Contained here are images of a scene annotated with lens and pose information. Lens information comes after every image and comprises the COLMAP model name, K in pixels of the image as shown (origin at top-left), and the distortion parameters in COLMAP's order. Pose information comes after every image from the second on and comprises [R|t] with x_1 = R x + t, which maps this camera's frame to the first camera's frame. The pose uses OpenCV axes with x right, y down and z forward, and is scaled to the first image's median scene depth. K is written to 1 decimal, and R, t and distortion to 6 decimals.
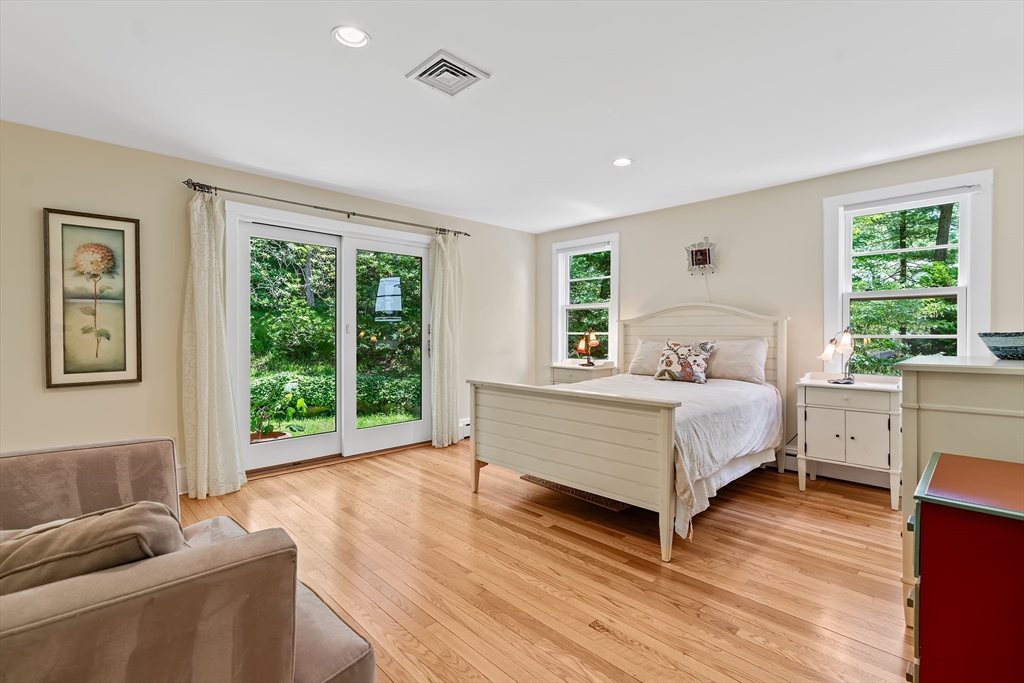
lens RADIAL K [[464.5, 0, 509.8], [0, 464.5, 339.1], [0, 0, 1]] dist [-0.010293, 0.005640]
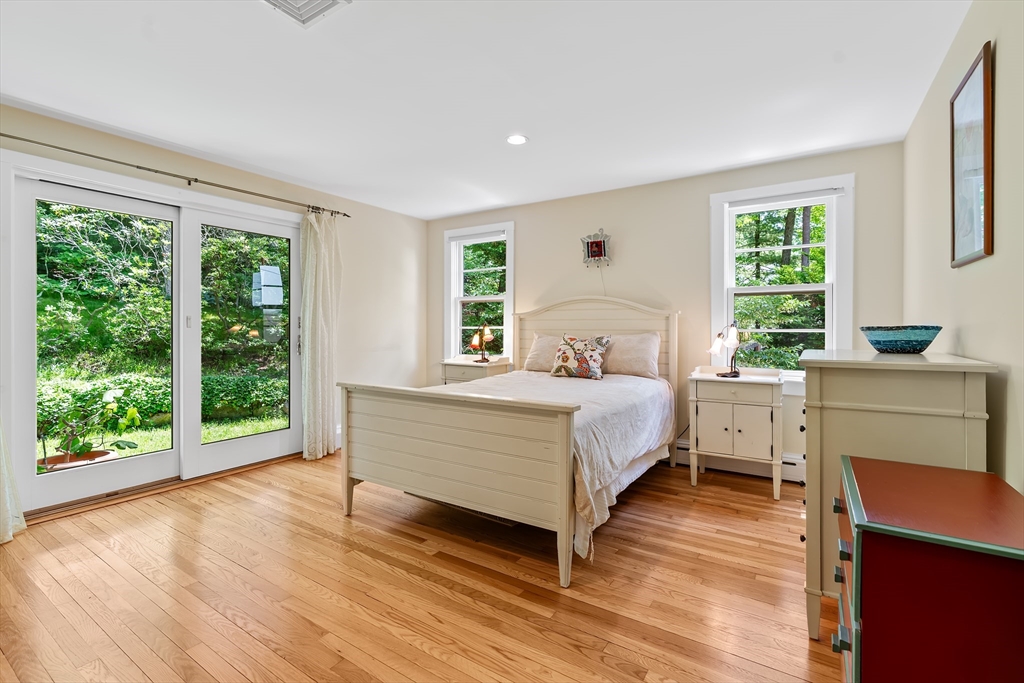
lens RADIAL K [[464.5, 0, 511.1], [0, 464.5, 335.1], [0, 0, 1]] dist [-0.010293, 0.005640]
pose [[0.976032, -0.003535, 0.217600, 0.029455], [0.002714, 0.999988, 0.004072, -0.000729], [-0.217612, -0.003384, 0.976029, 0.100997]]
